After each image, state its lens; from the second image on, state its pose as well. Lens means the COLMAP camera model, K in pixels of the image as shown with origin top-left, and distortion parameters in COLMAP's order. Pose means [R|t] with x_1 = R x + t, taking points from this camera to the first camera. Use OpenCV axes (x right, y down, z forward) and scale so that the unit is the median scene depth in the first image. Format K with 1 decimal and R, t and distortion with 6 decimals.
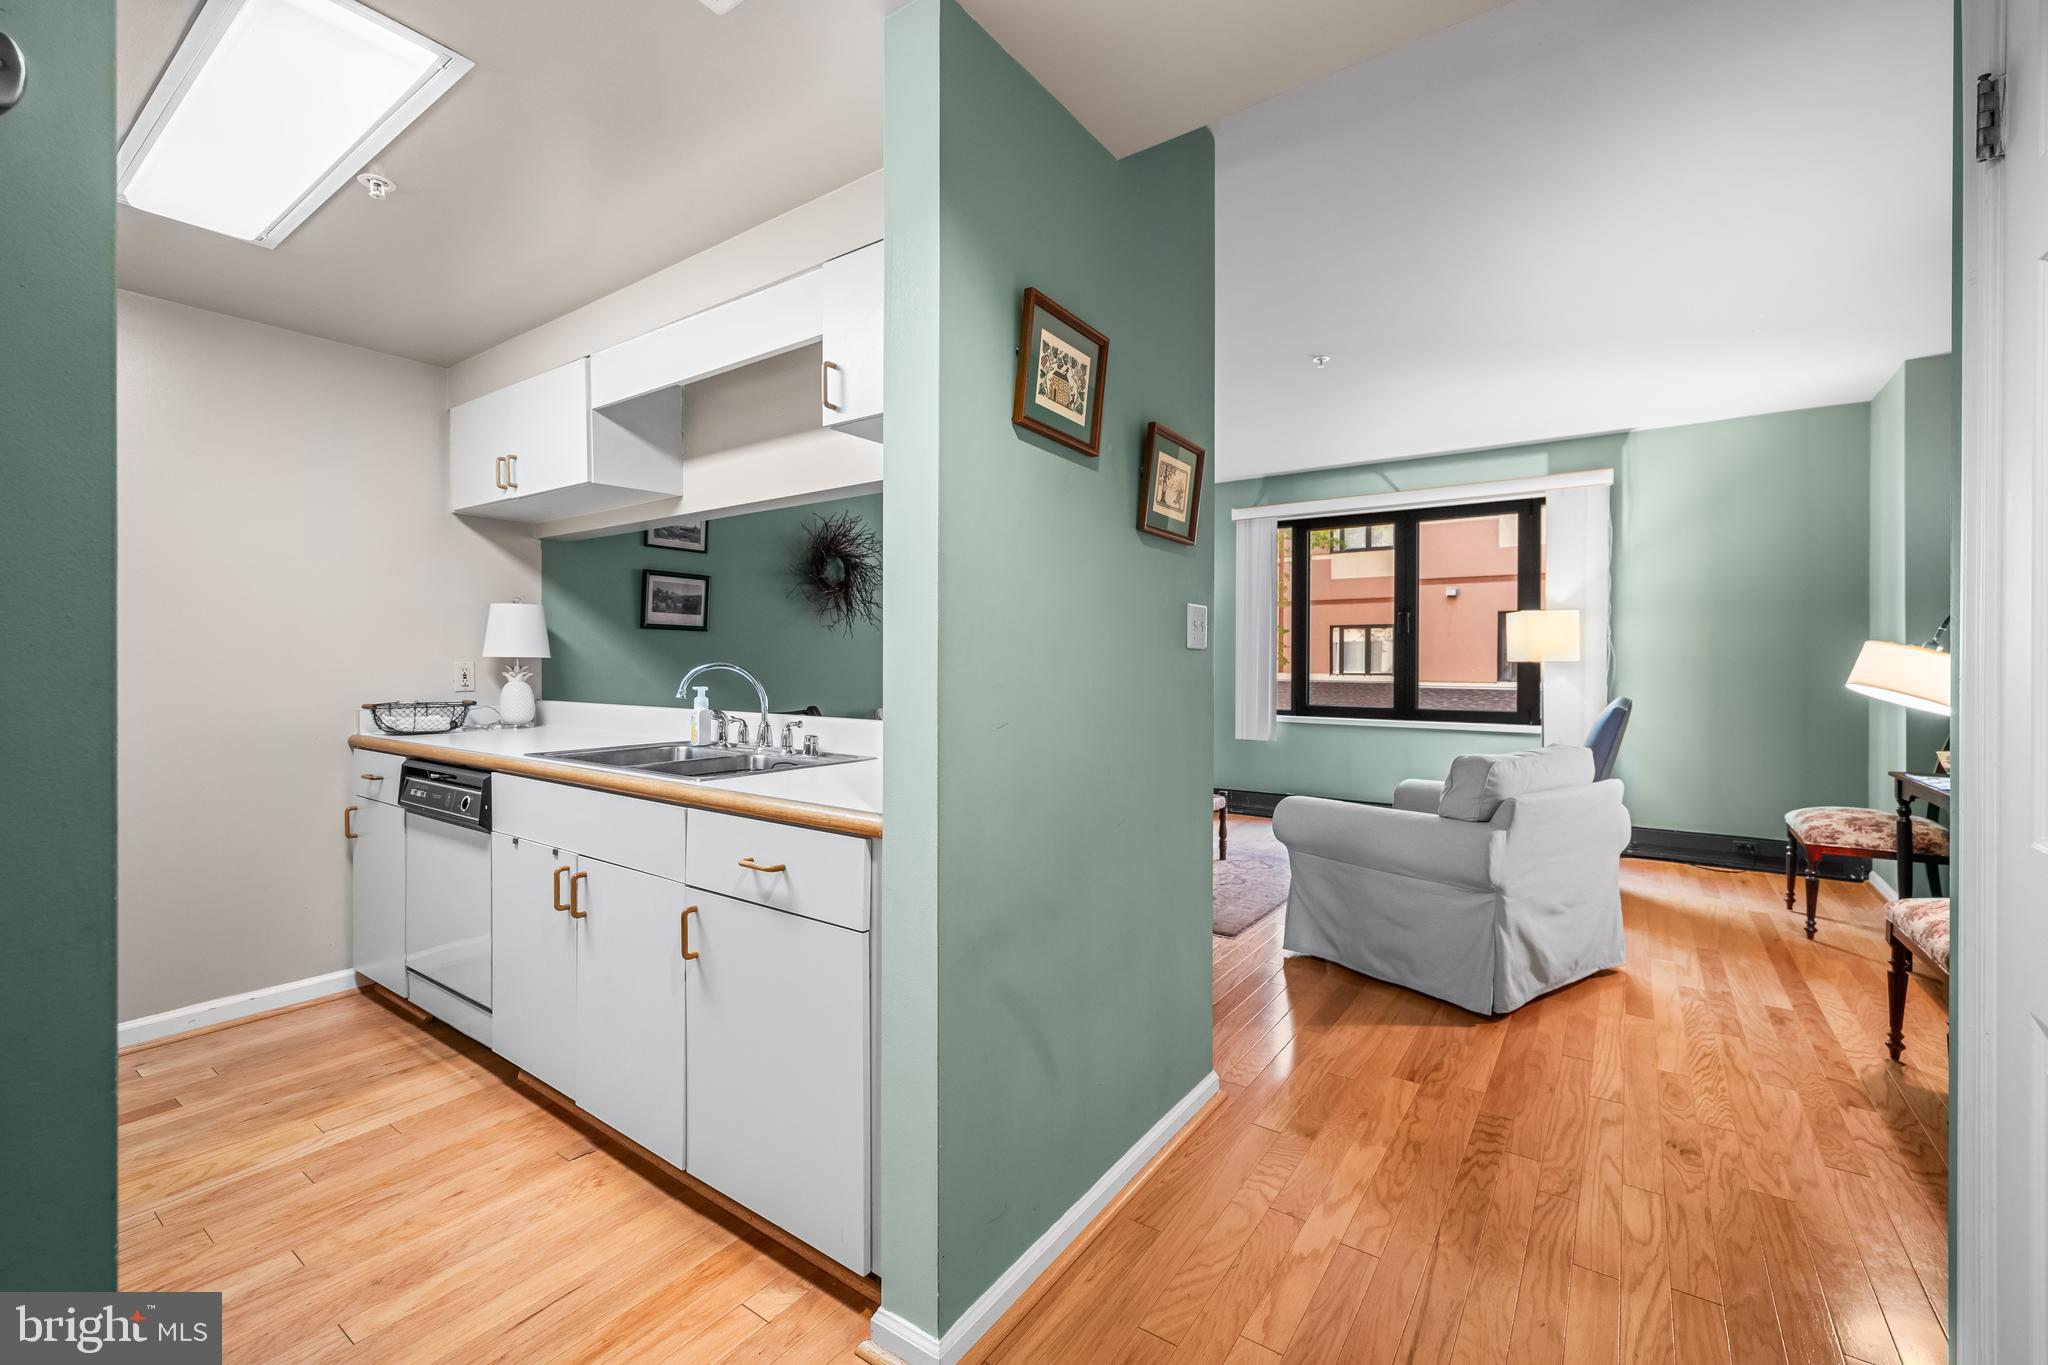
lens RADIAL K [[888.3, 0, 1012.7], [0, 888.3, 667.3], [0, 0, 1]] dist [0.000390, 0.000374]
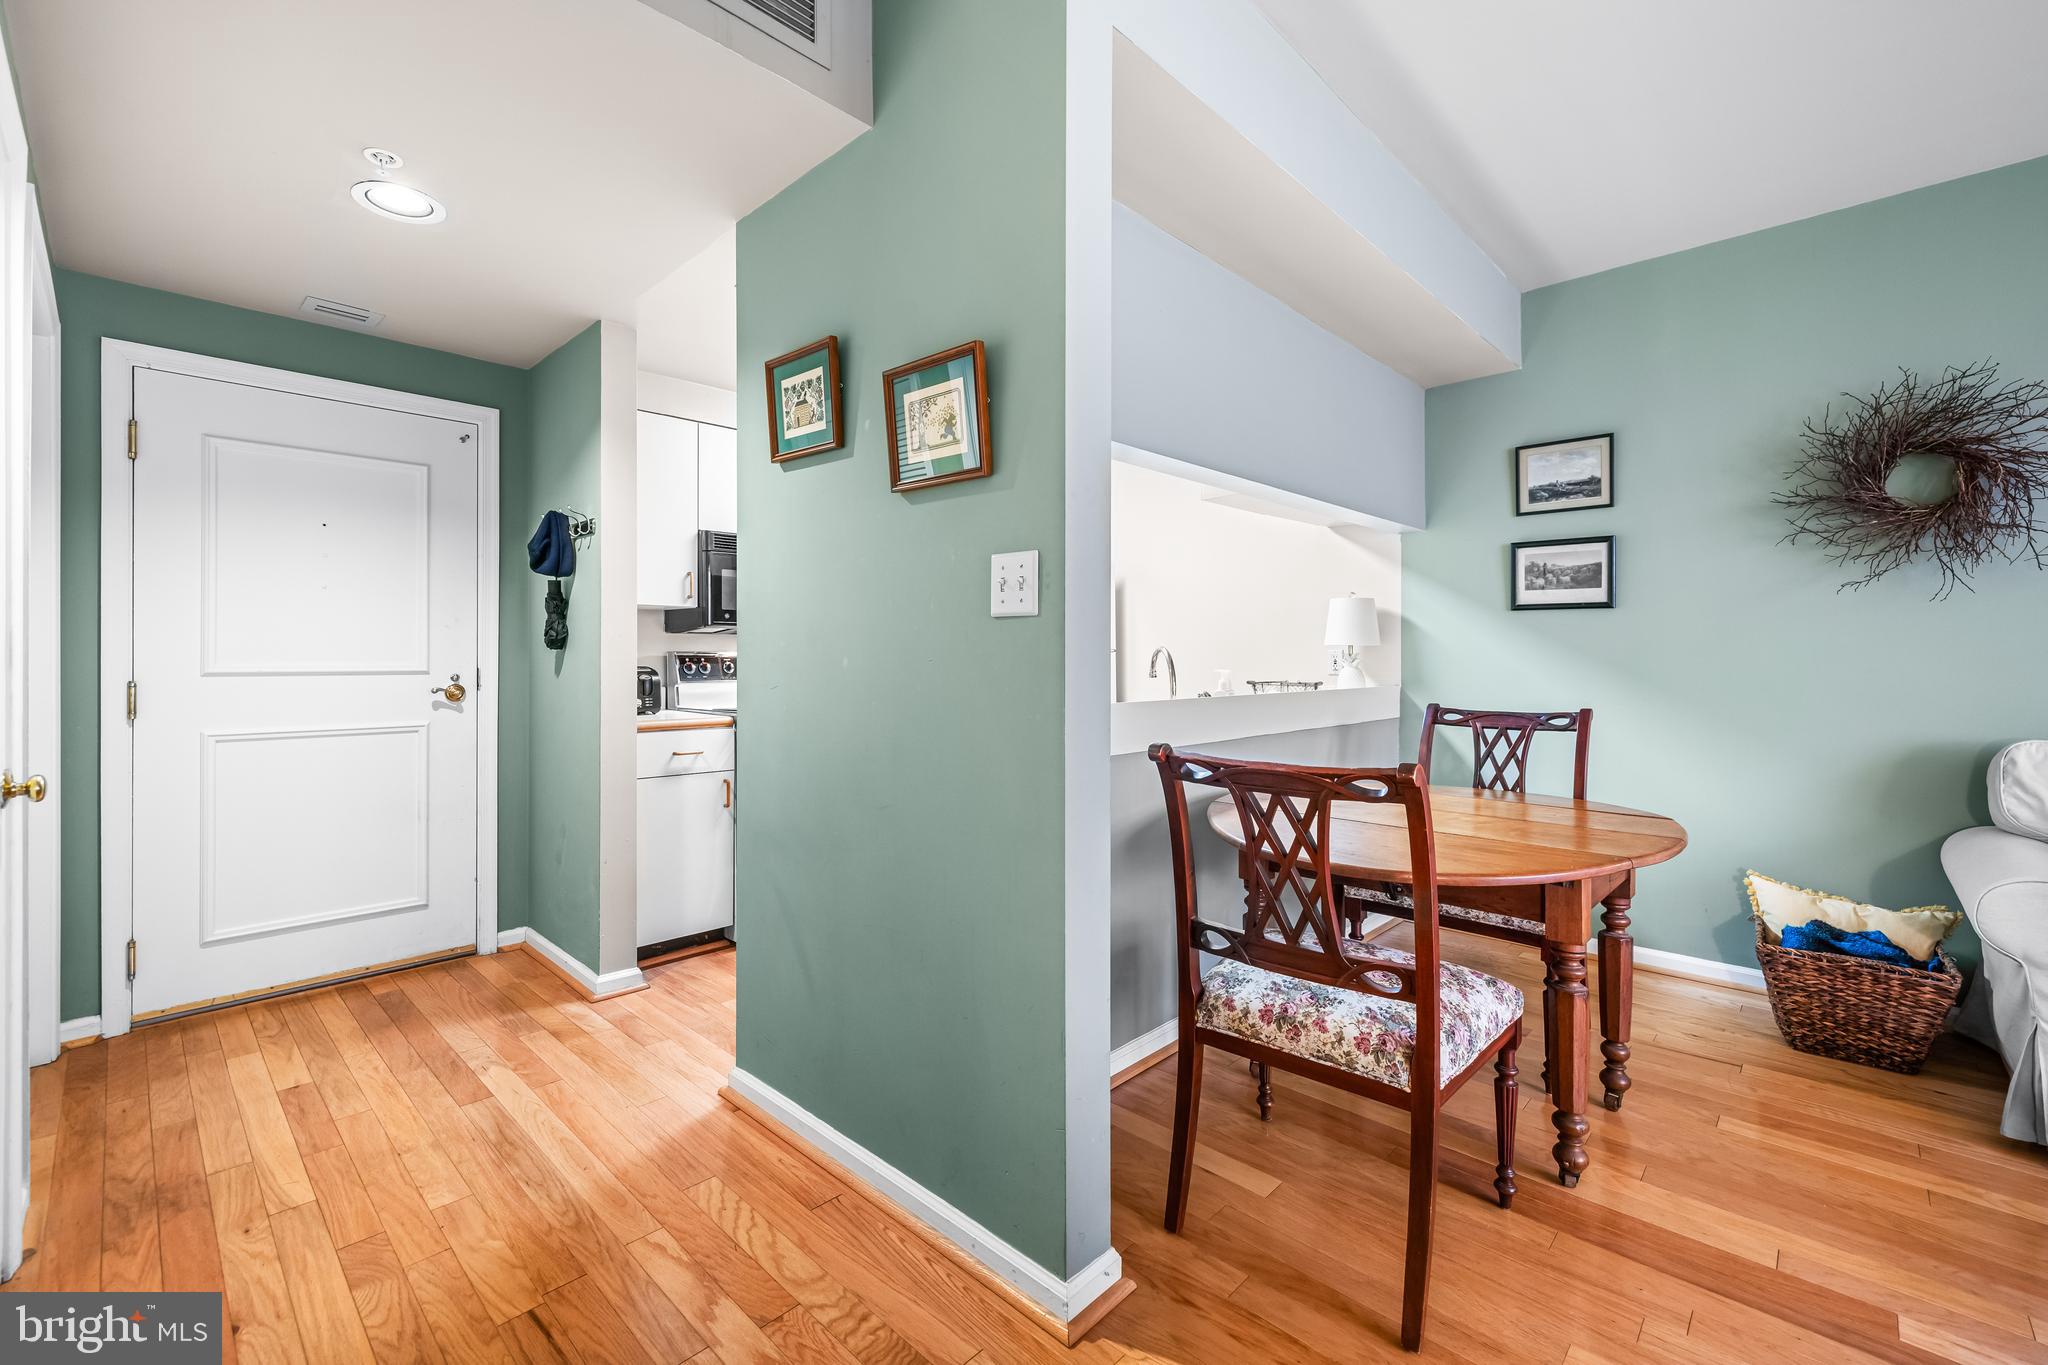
lens RADIAL K [[888.3, 0, 1025.4], [0, 888.3, 660.6], [0, 0, 1]] dist [0.000390, 0.000374]
pose [[-0.167802, 0.001509, -0.985820, 1.064178], [-0.007445, 0.999968, 0.002798, 0.013866], [0.985793, 0.007809, -0.167786, 1.344243]]
